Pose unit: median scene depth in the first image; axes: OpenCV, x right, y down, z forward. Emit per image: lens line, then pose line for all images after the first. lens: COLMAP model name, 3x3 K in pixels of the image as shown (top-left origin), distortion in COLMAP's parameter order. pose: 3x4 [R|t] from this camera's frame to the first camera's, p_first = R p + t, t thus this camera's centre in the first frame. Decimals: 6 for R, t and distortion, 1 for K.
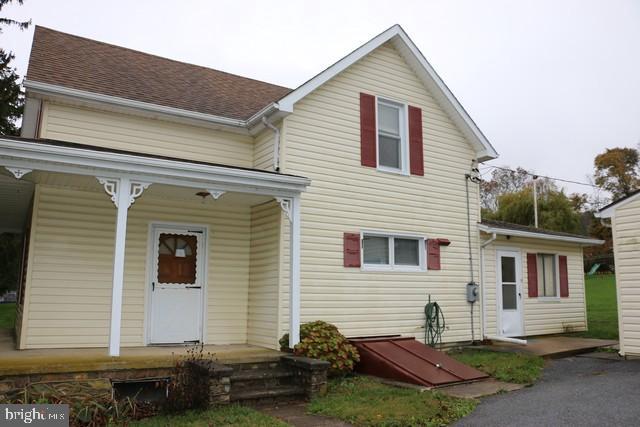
lens RADIAL K [[519.6, 0, 320.0], [0, 519.6, 213.5], [0, 0, 1]] dist [-0.046503, 0.007243]
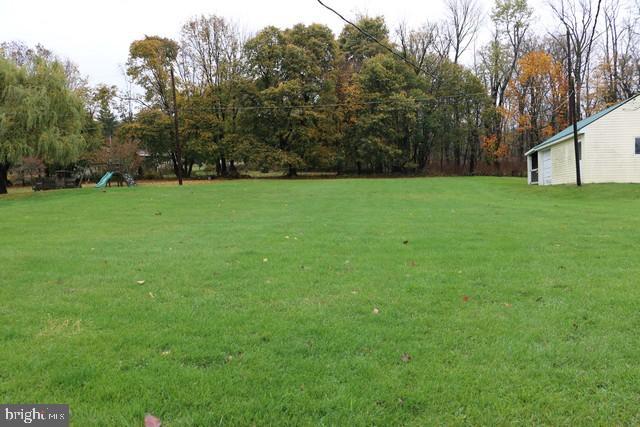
lens RADIAL K [[519.6, 0, 320.0], [0, 519.6, 213.5], [0, 0, 1]] dist [-0.046503, 0.007243]
pose [[0.687468, -0.028917, 0.725639, 0.164437], [-0.095426, 0.986946, 0.129736, 0.025625], [-0.719918, -0.158434, 0.675734, 0.218710]]
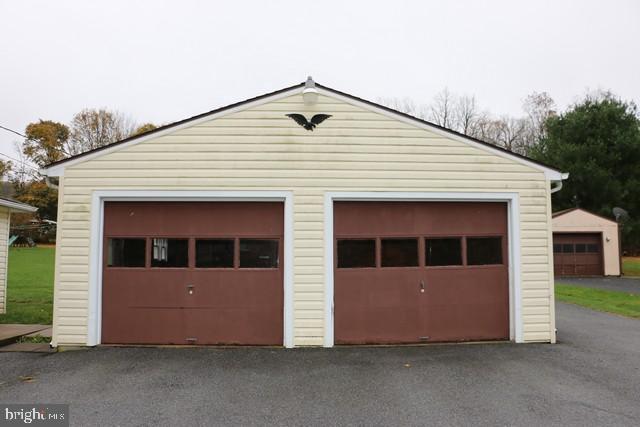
lens RADIAL K [[519.6, 0, 320.0], [0, 519.6, 213.5], [0, 0, 1]] dist [-0.046503, 0.007243]
pose [[0.507353, 0.088377, 0.857194, 0.010805], [-0.132708, 0.990874, -0.023612, 0.003857], [-0.851458, -0.101777, 0.514451, 0.028970]]
